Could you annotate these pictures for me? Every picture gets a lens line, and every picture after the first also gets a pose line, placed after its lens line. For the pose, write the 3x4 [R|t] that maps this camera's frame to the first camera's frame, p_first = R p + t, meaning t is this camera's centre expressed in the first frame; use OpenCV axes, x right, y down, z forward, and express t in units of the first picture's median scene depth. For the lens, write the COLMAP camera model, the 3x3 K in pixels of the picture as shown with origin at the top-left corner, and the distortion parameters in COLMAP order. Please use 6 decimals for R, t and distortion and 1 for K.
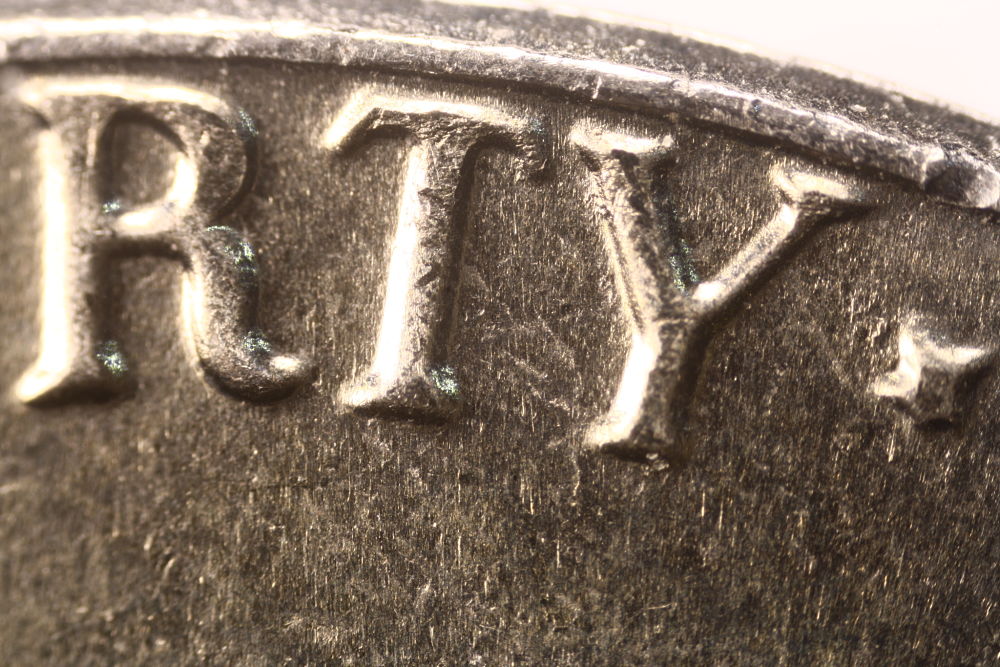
lens RADIAL K [[470.2, 0, 499.7], [0, 470.2, 334.2], [0, 0, 1]] dist [0.001006, 0.000911]
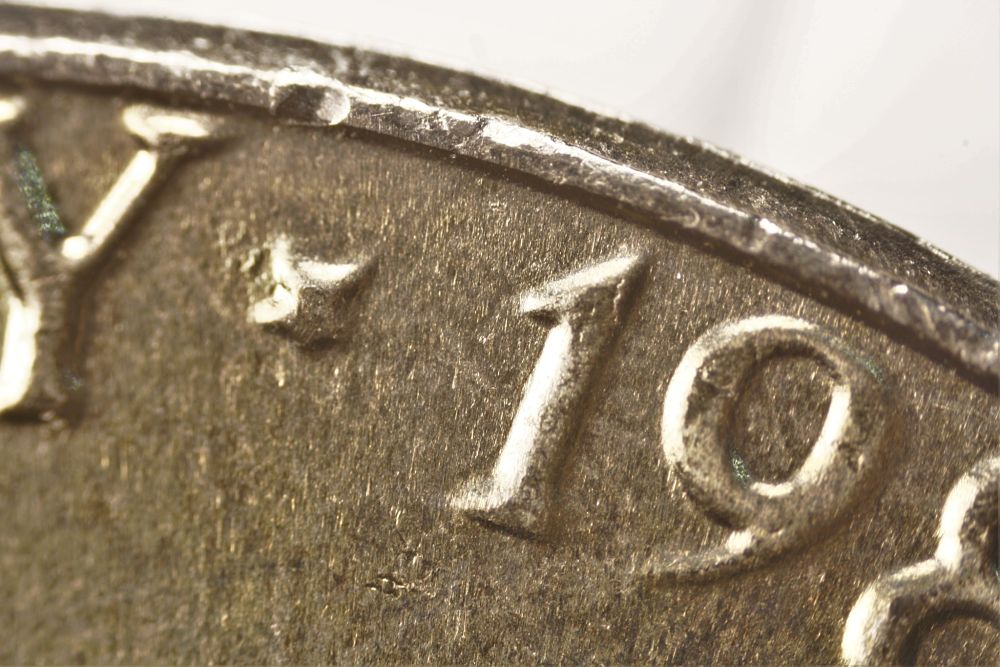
lens RADIAL K [[470.2, 0, 499.9], [0, 470.2, 332.9], [0, 0, 1]] dist [0.001006, 0.000911]
pose [[0.989457, -0.144753, -0.004552, 1.313838], [0.144744, 0.989466, -0.002311, 0.227224], [0.004838, 0.001628, 0.999987, -0.005080]]
